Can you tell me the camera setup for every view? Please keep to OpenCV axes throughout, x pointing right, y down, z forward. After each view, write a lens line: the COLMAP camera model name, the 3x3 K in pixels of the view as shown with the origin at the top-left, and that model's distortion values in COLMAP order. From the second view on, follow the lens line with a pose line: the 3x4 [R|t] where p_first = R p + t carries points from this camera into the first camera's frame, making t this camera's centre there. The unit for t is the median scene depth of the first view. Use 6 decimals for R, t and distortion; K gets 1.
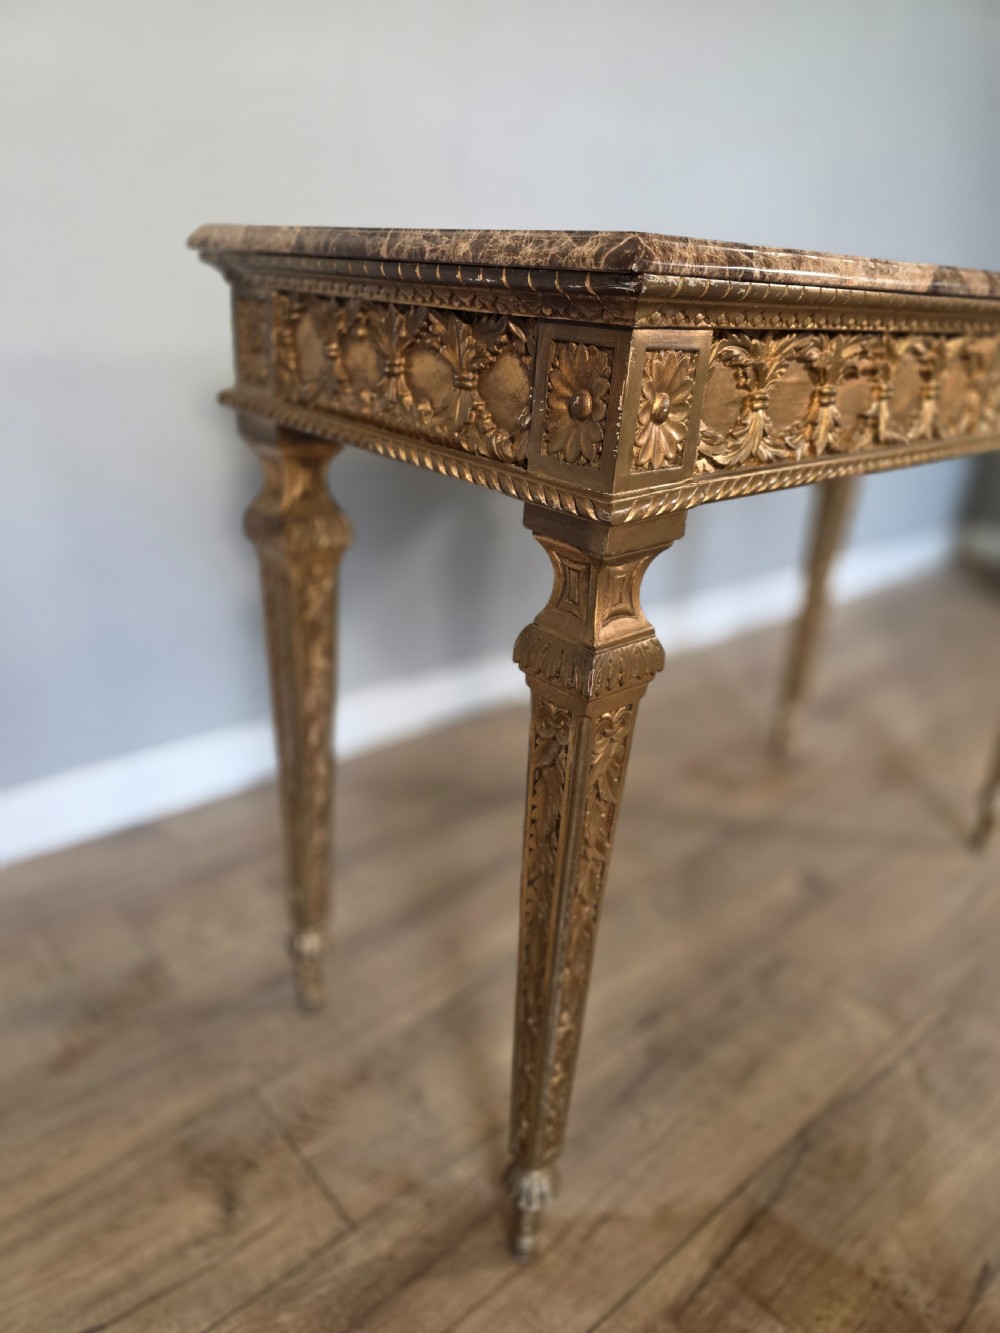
lens RADIAL K [[912.9, 0, 495.6], [0, 912.9, 664.9], [0, 0, 1]] dist [0.048283, -0.055169]
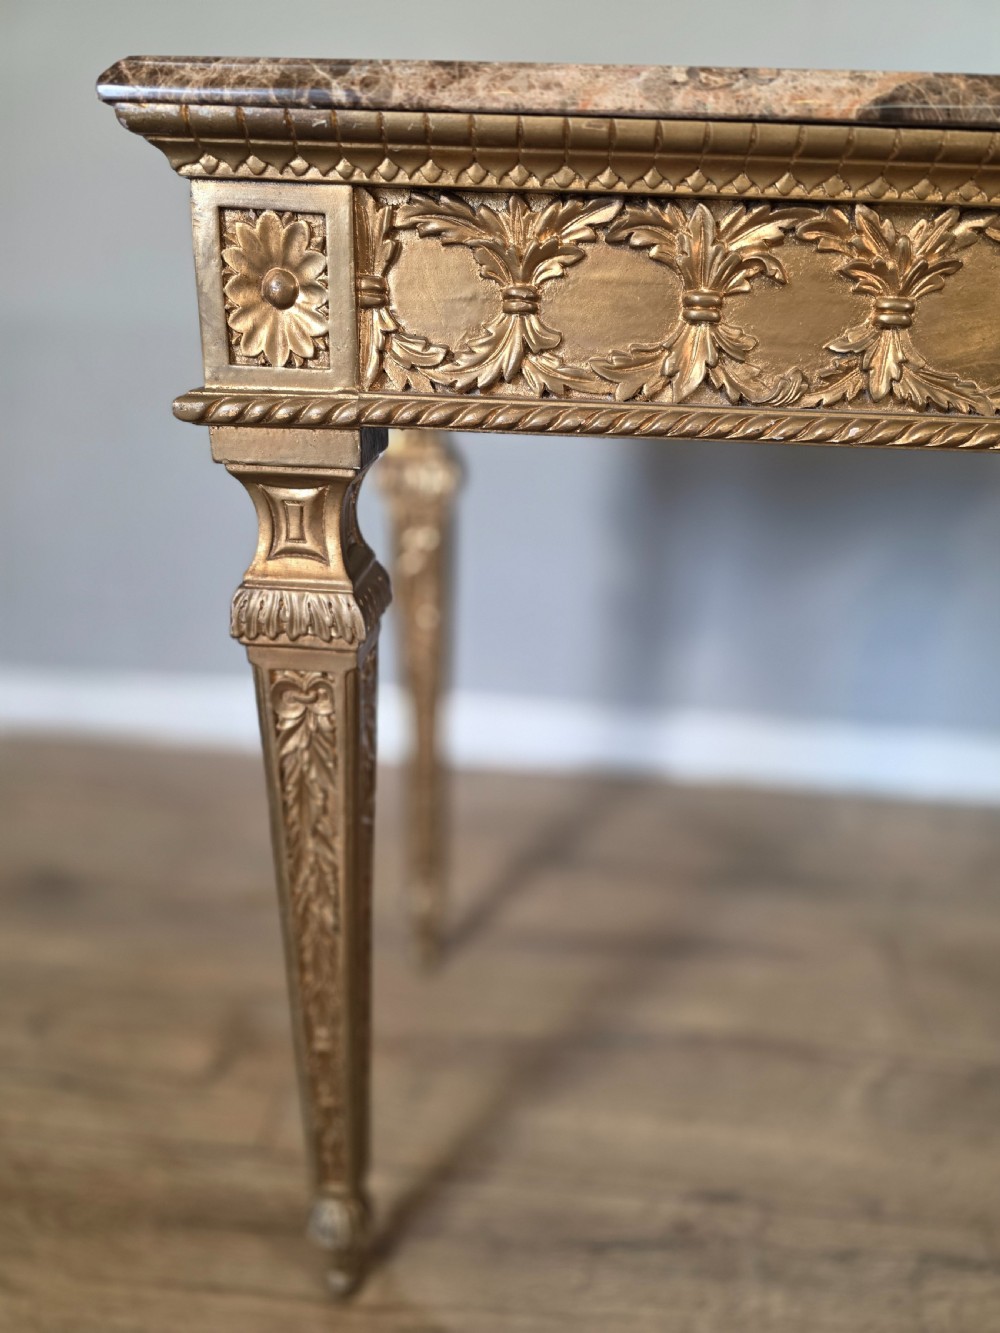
lens RADIAL K [[912.9, 0, 514.0], [0, 912.9, 661.4], [0, 0, 1]] dist [0.048283, -0.055169]
pose [[0.700488, 0.245115, -0.670250, 0.768912], [-0.273825, 0.959597, 0.064752, -0.061665], [0.659042, 0.138173, 0.739305, 0.477182]]
